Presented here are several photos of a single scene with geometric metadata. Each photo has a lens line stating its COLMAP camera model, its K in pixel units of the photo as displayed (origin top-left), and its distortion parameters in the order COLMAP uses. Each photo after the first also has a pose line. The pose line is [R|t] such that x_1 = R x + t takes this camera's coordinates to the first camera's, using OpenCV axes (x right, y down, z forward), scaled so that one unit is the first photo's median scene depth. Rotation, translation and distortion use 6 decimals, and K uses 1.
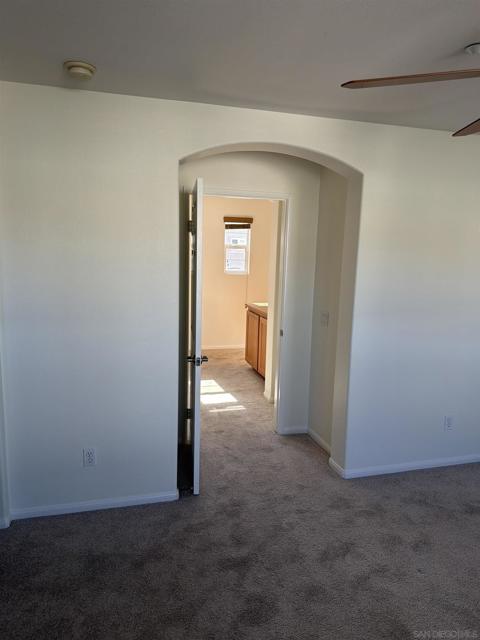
lens RADIAL K [[444.7, 0, 245.0], [0, 444.7, 318.3], [0, 0, 1]] dist [0.052004, -0.067279]
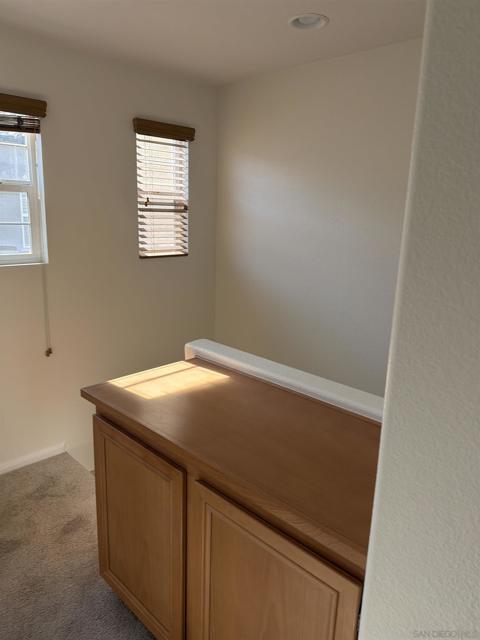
lens RADIAL K [[444.7, 0, 245.0], [0, 444.7, 318.3], [0, 0, 1]] dist [0.052004, -0.067279]
pose [[0.867937, -0.106367, 0.485151, -0.035073], [0.046520, 0.989914, 0.133811, -0.098319], [-0.494491, -0.093570, 0.864131, 0.608601]]
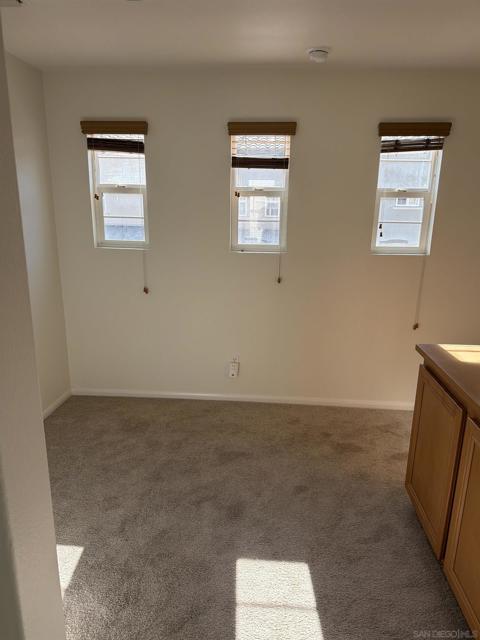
lens RADIAL K [[444.7, 0, 245.0], [0, 444.7, 318.3], [0, 0, 1]] dist [0.052004, -0.067279]
pose [[0.938255, 0.077955, -0.337048, -0.008244], [-0.036492, 0.991147, 0.127655, -0.088518], [0.344015, -0.107473, 0.932793, 0.515884]]
